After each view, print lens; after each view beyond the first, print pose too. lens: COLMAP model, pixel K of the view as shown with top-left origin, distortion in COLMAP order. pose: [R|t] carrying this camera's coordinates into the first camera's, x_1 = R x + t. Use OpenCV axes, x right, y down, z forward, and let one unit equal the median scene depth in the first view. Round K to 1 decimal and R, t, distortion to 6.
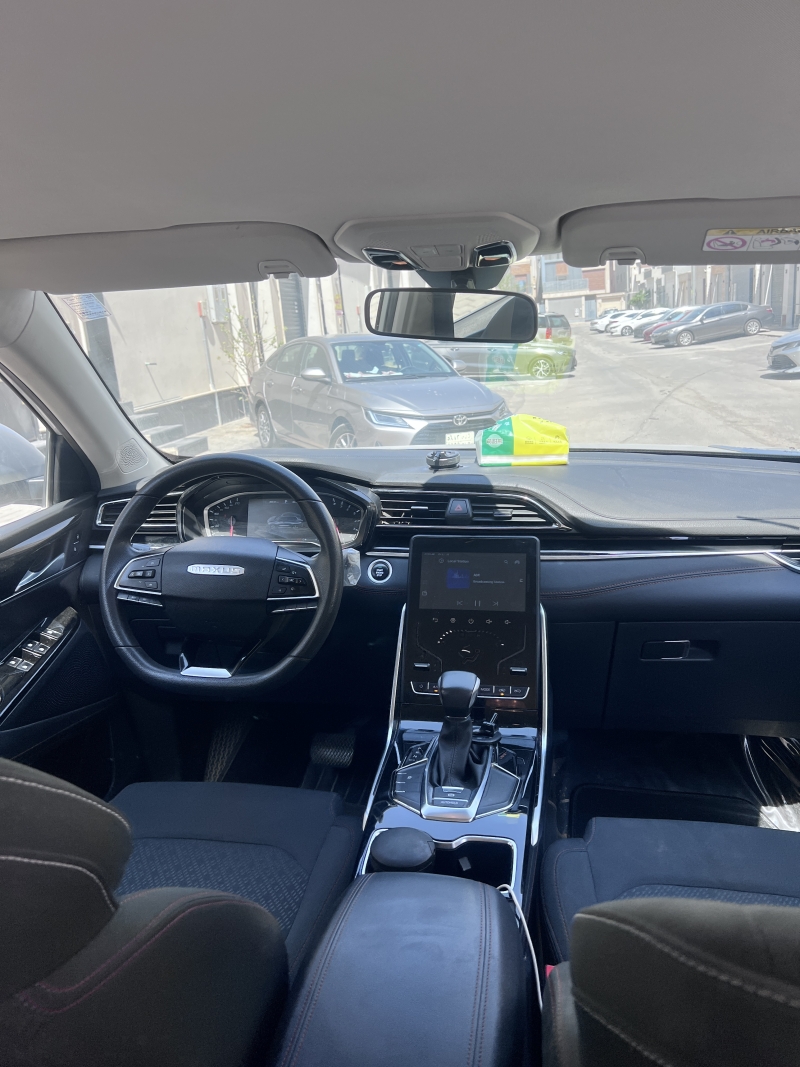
lens RADIAL K [[812.2, 0, 382.9], [0, 812.2, 534.2], [0, 0, 1]] dist [0.066504, 0.001573]
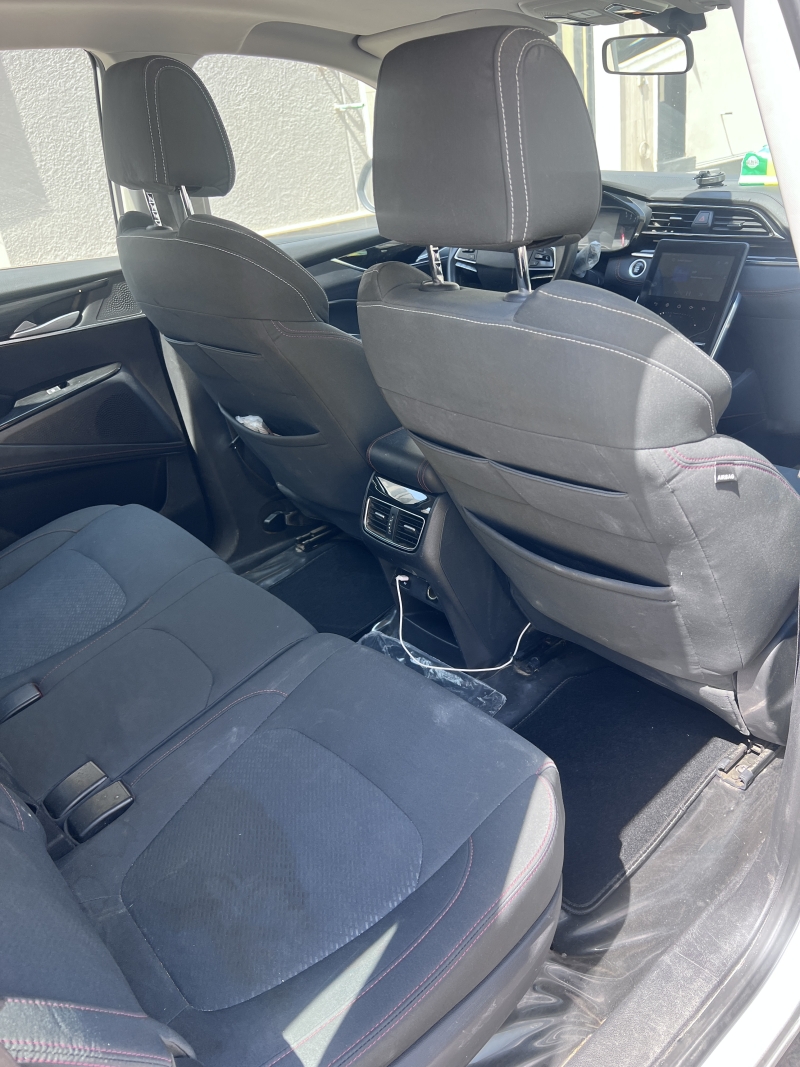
lens RADIAL K [[812.2, 0, 382.9], [0, 812.2, 534.2], [0, 0, 1]] dist [0.066504, 0.001573]
pose [[0.789528, 0.261135, -0.555387, 0.566419], [-0.103881, 0.948765, 0.298419, 0.105700], [0.604859, -0.177916, 0.776203, -0.431385]]
